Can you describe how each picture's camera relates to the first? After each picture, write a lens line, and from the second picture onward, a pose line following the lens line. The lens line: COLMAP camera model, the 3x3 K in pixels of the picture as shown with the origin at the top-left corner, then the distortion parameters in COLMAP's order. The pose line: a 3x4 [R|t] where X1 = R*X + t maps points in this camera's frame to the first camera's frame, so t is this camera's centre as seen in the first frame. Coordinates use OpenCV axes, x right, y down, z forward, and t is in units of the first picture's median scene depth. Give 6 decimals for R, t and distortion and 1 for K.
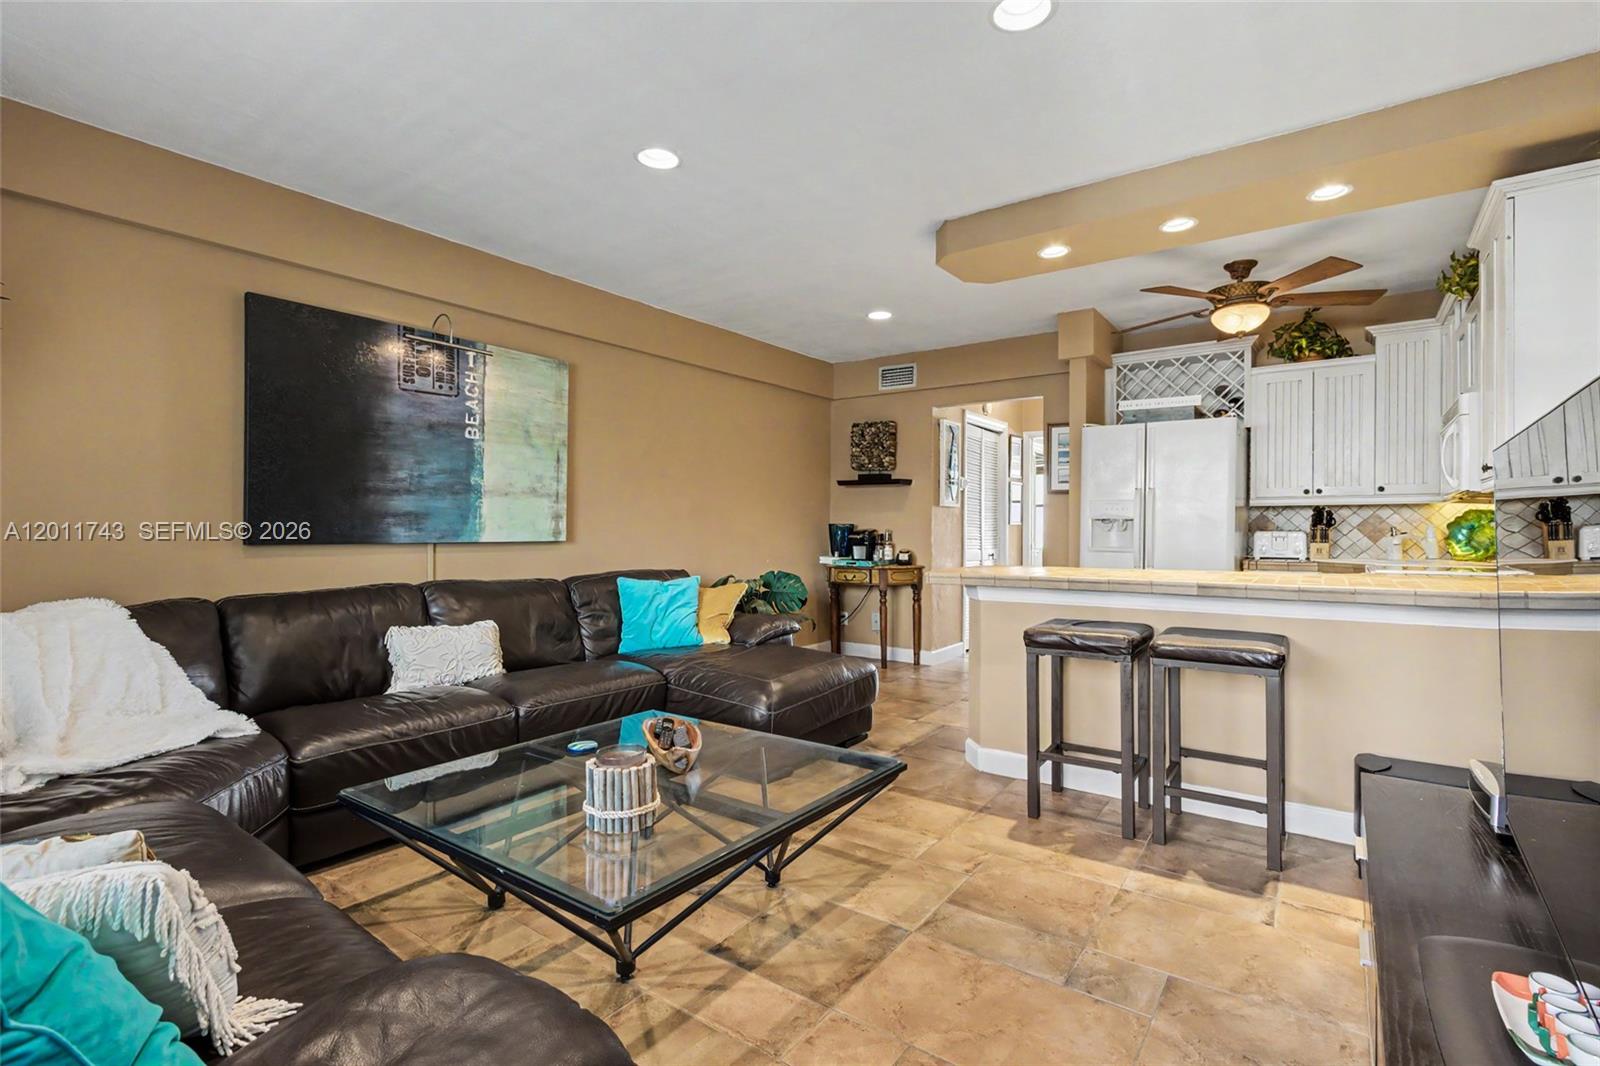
lens RADIAL K [[733.8, 0, 822.4], [0, 733.8, 525.6], [0, 0, 1]] dist [0.008077, -0.004373]
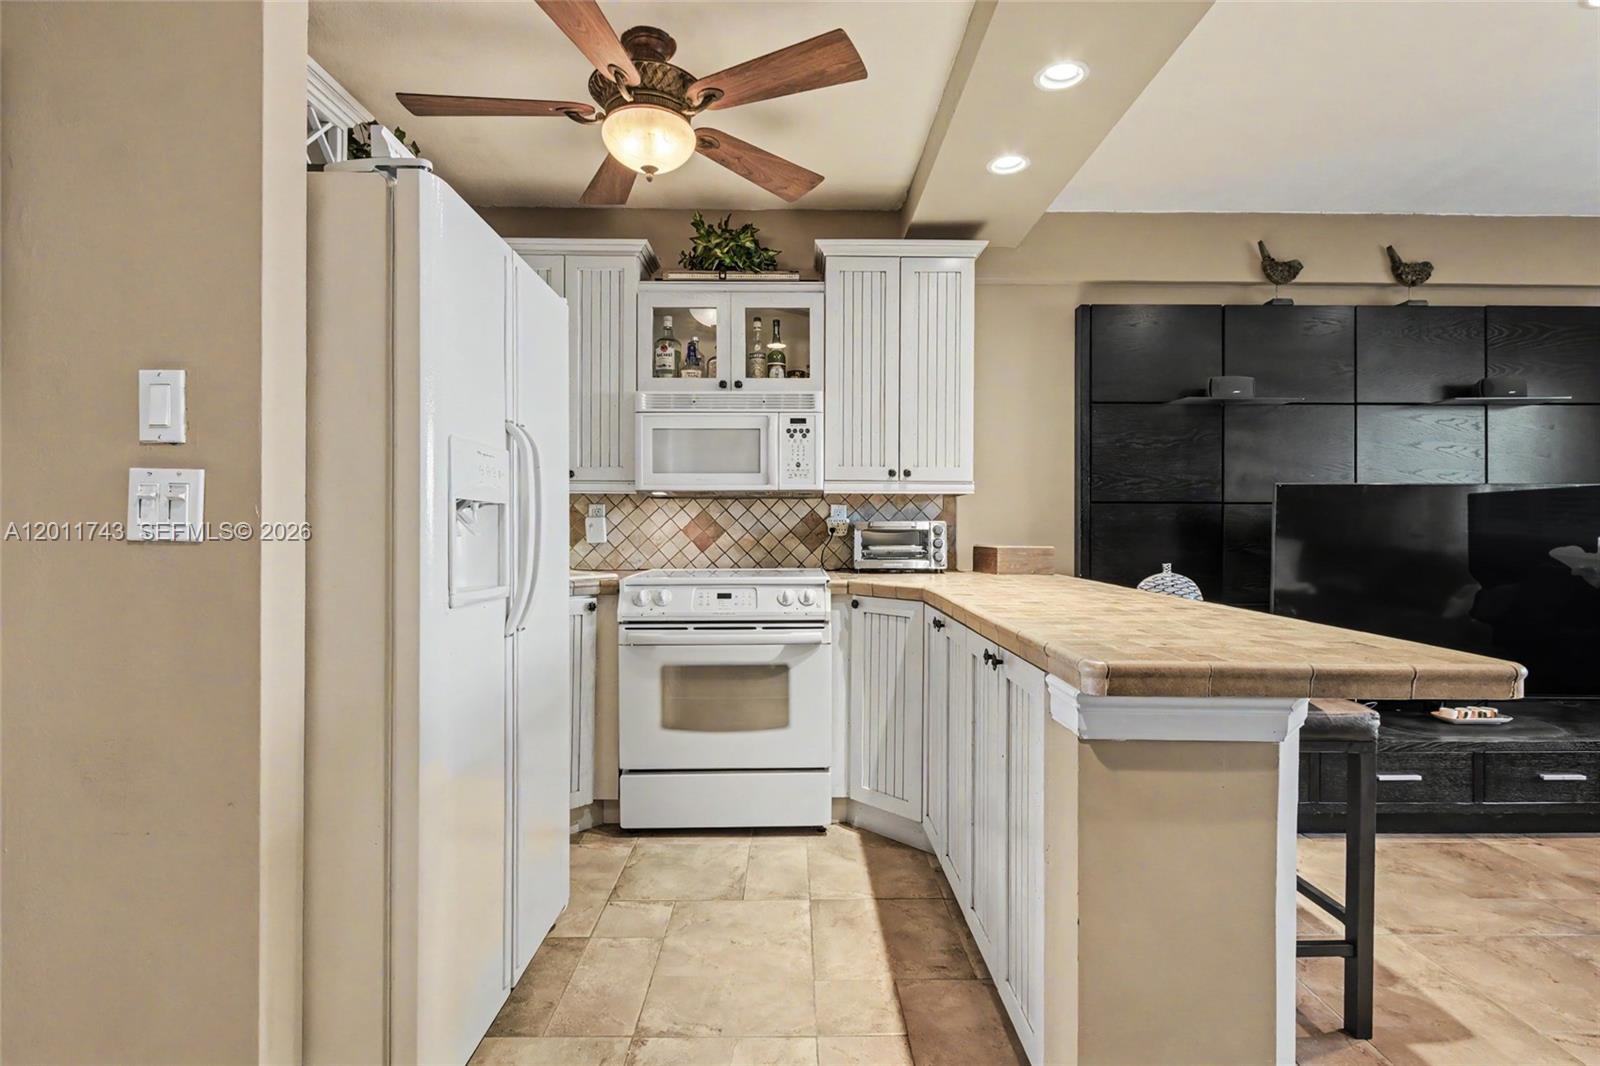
lens RADIAL K [[758.8, 0, 805.0], [0, 758.8, 527.8], [0, 0, 1]] dist [0.006902, -0.002502]
pose [[-0.577372, -0.004755, 0.816467, 0.038647], [-0.004204, 0.999987, 0.002850, 0.001020], [-0.816470, -0.001787, -0.577385, 1.228137]]
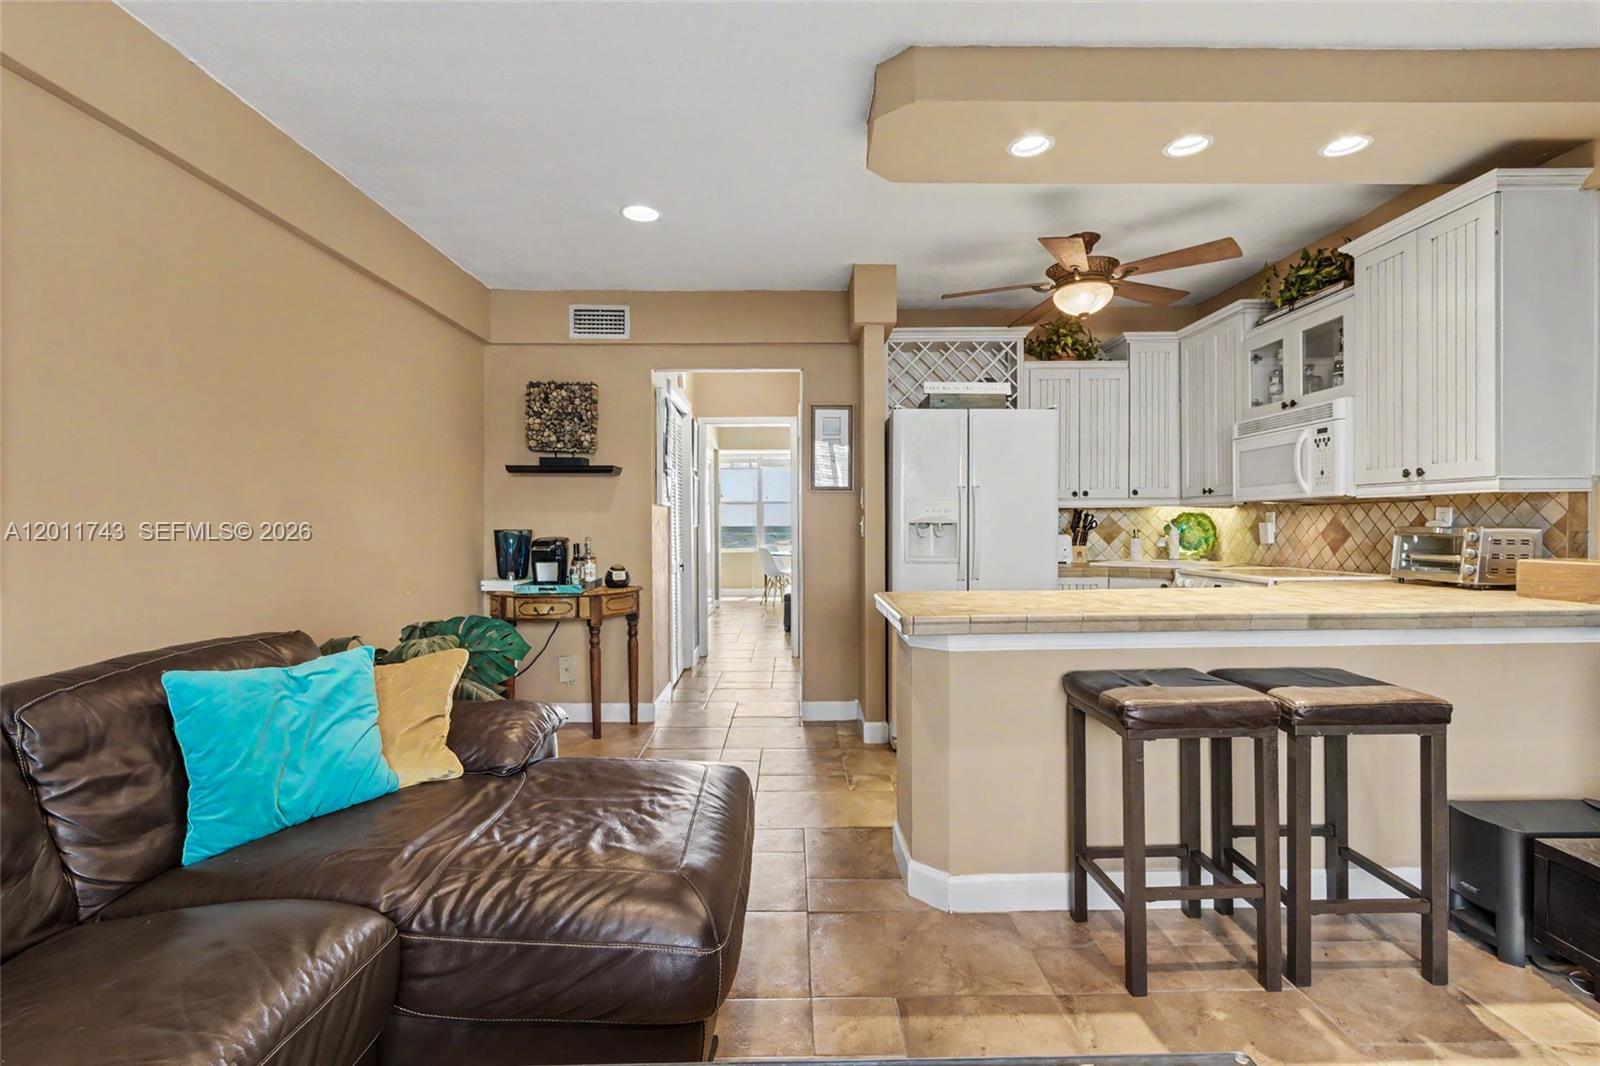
lens RADIAL K [[733.8, 0, 803.8], [0, 733.8, 528.7], [0, 0, 1]] dist [0.008077, -0.004373]
pose [[0.815261, -0.010335, 0.579001, -0.229730], [0.006643, 0.999942, 0.008495, -0.011731], [-0.579055, -0.003079, 0.815283, 0.466553]]
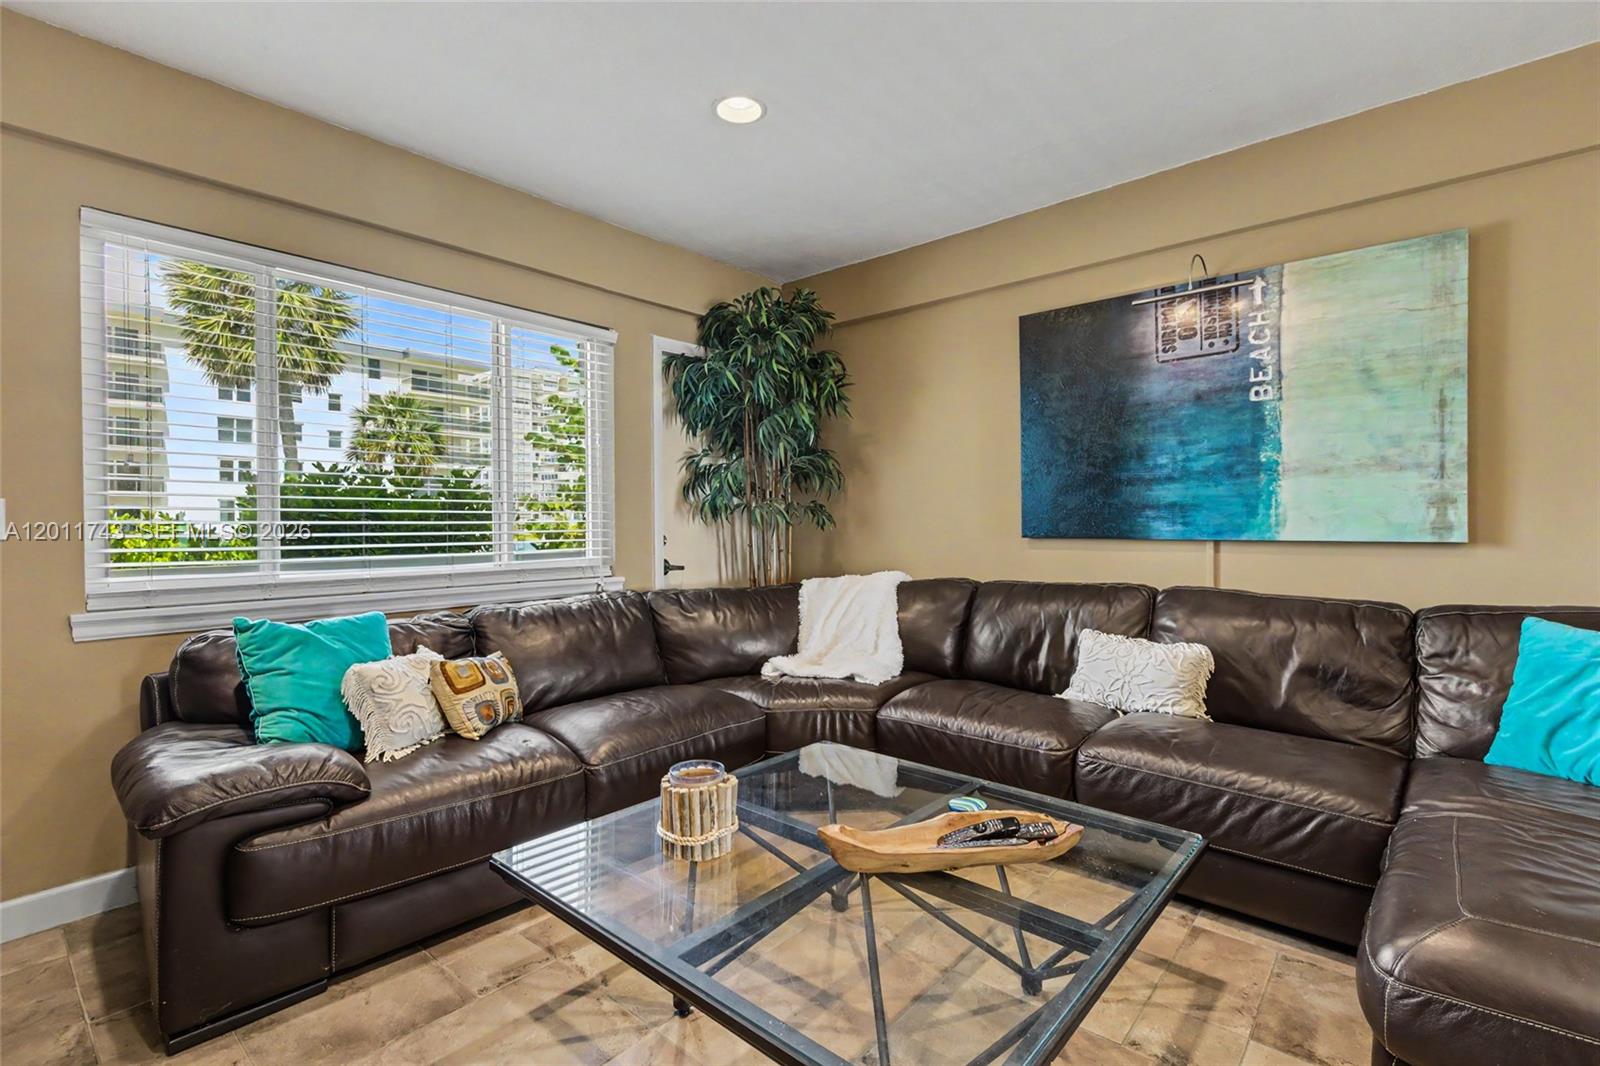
lens RADIAL K [[733.8, 0, 790.0], [0, 733.8, 528.9], [0, 0, 1]] dist [0.008077, -0.004373]
pose [[-0.119512, 0.006833, -0.992809, 0.292922], [0.009043, 0.999942, 0.005794, 0.002313], [0.992792, -0.008285, -0.119567, 0.566419]]
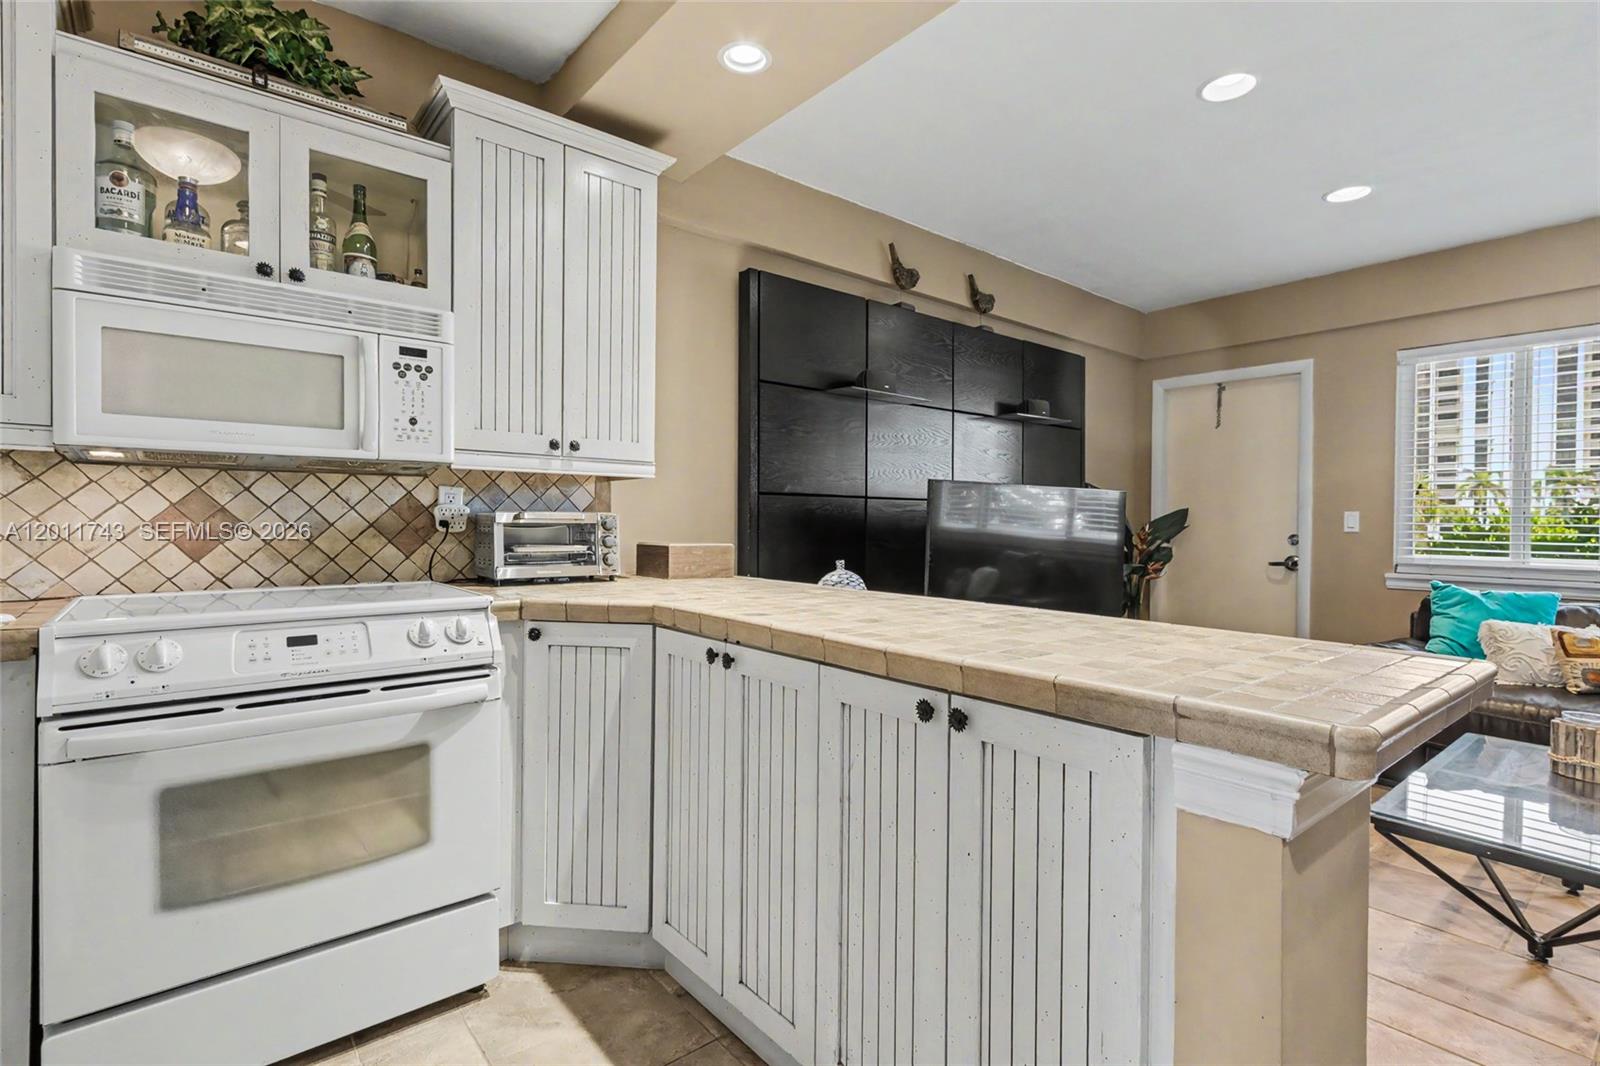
lens RADIAL K [[758.8, 0, 801.2], [0, 758.8, 529.5], [0, 0, 1]] dist [0.006902, -0.002502]
pose [[-0.960103, -0.012831, 0.279354, 0.294633], [-0.010432, 0.999895, 0.010073, 0.001695], [-0.279453, 0.006757, -0.960135, 1.190595]]
